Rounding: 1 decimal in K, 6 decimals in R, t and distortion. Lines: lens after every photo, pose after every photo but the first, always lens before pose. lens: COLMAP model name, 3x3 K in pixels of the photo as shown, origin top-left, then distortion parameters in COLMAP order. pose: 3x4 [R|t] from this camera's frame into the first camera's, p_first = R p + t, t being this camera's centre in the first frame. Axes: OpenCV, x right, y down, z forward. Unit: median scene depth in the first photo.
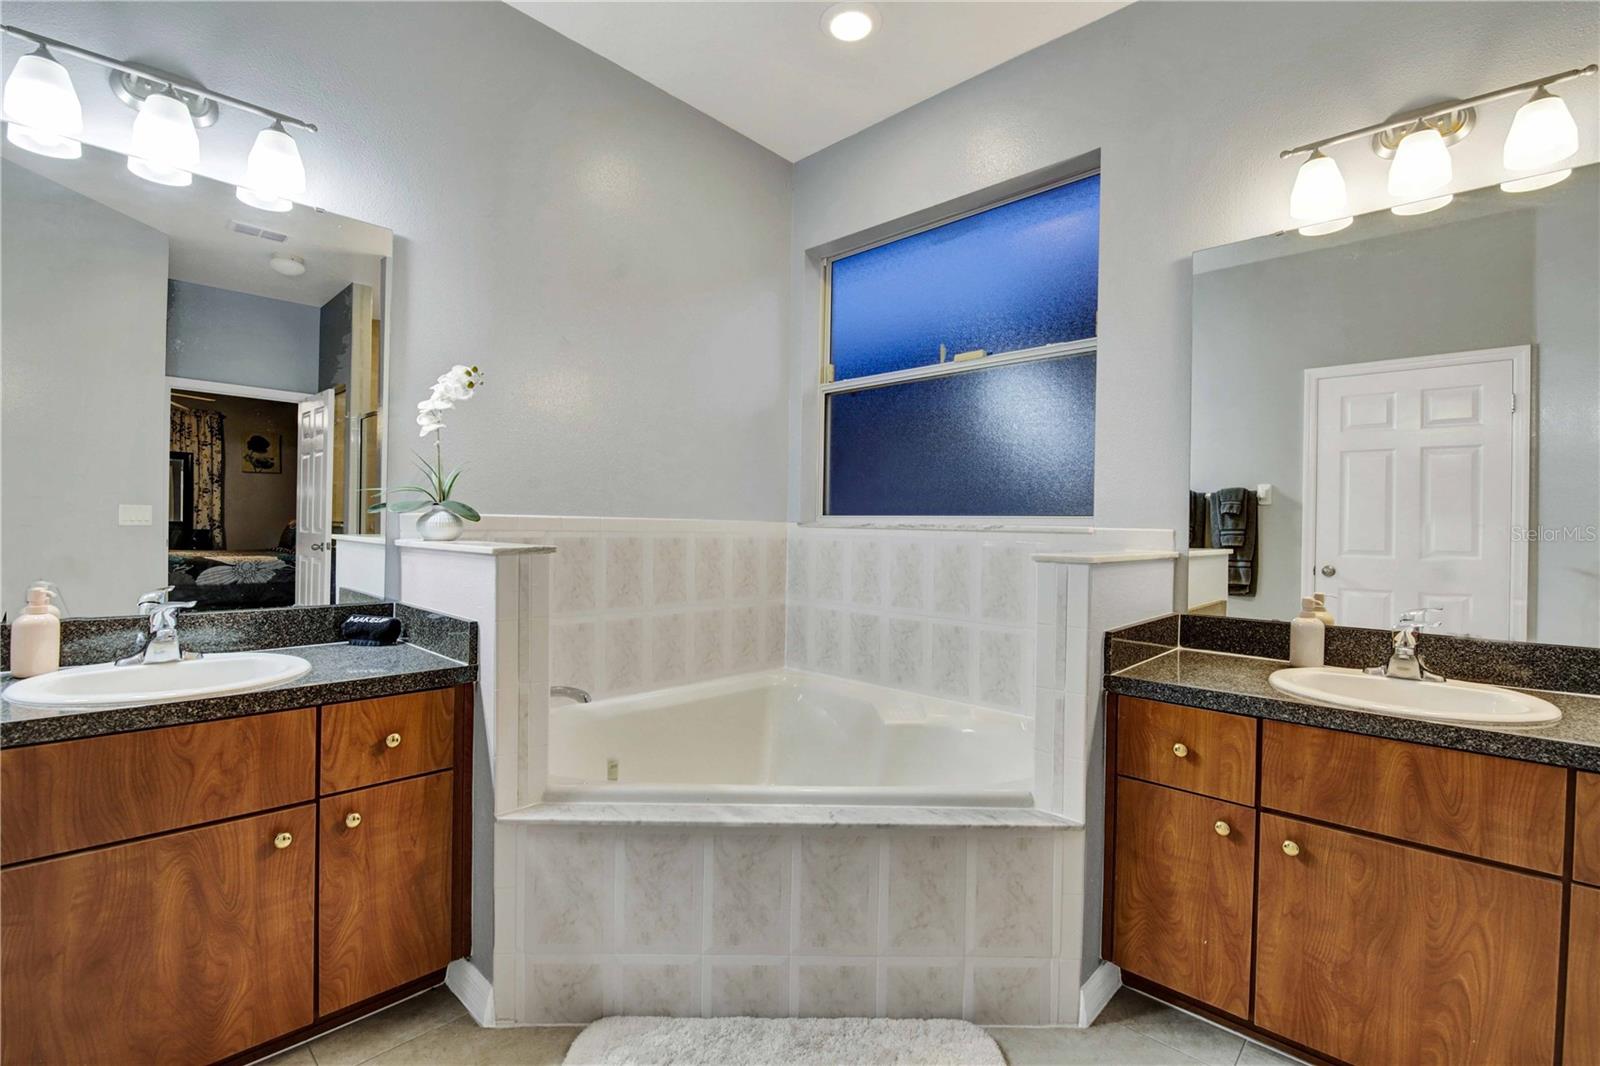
lens RADIAL K [[698.8, 0, 805.9], [0, 698.8, 530.4], [0, 0, 1]] dist [-0.000005, -0.008279]
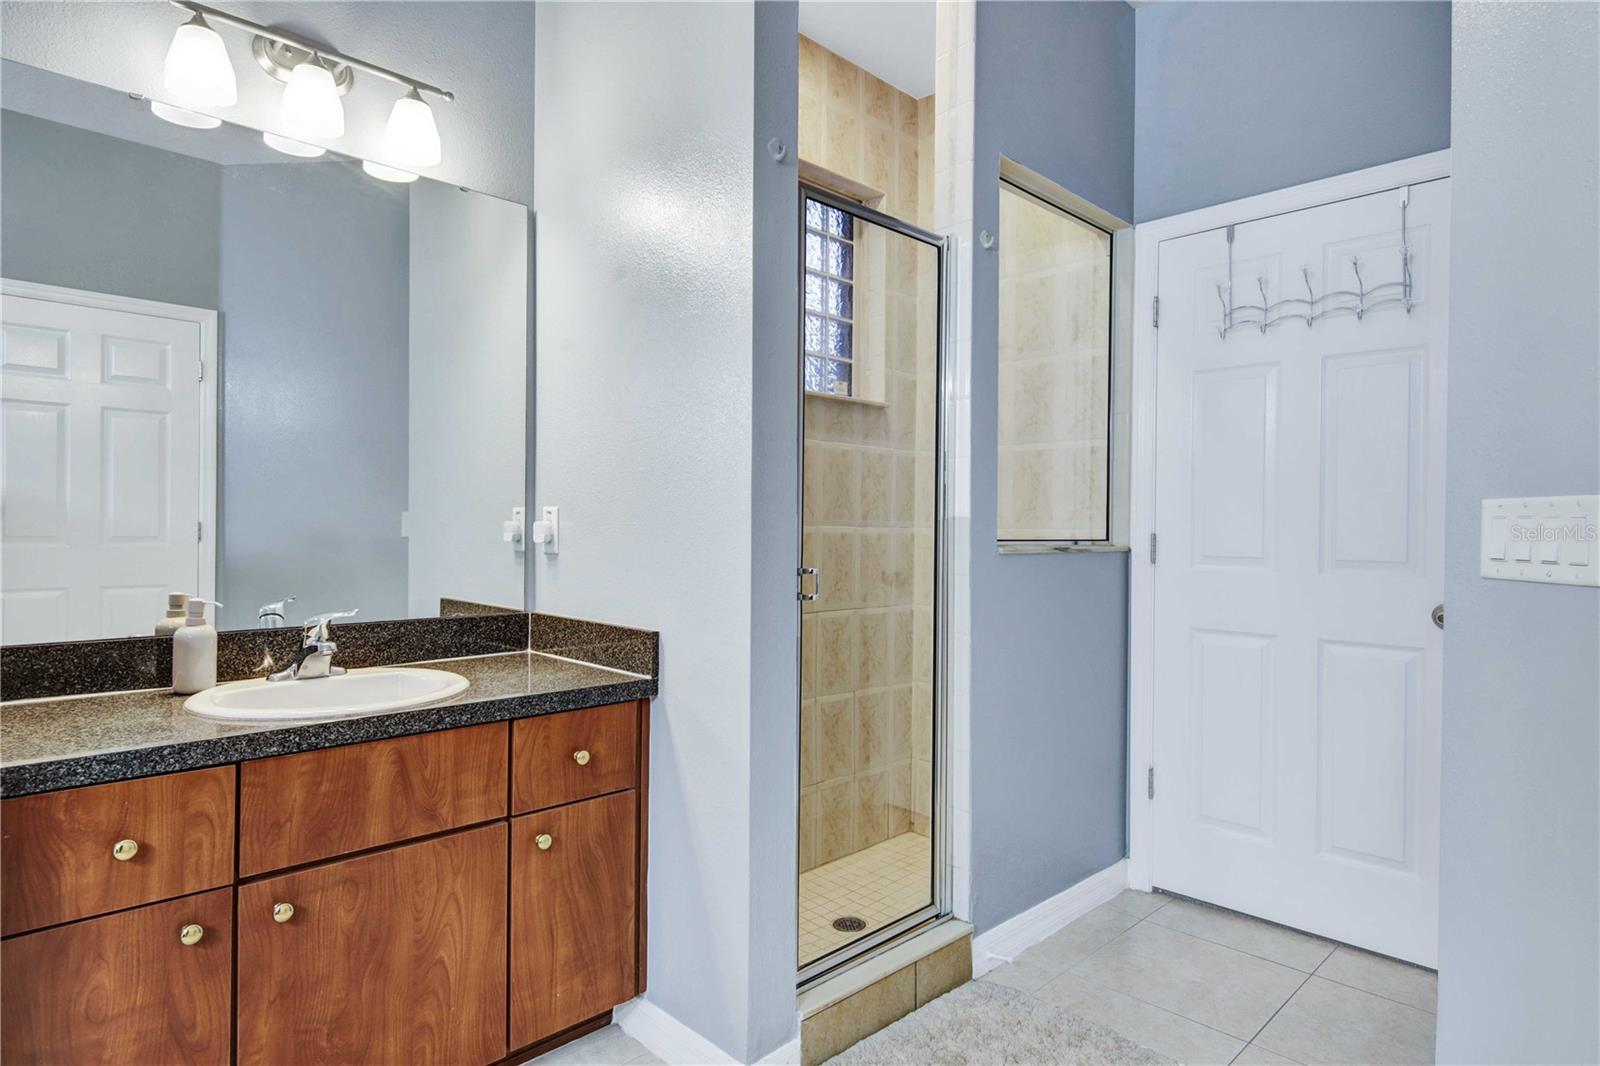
lens RADIAL K [[898.3, 0, 801.5], [0, 898.3, 526.3], [0, 0, 1]] dist [0.003330, -0.000603]
pose [[0.039694, -0.015997, 0.999084, -0.272902], [-0.004590, 0.999858, 0.016192, -0.003568], [-0.999201, -0.005229, 0.039615, 0.336459]]
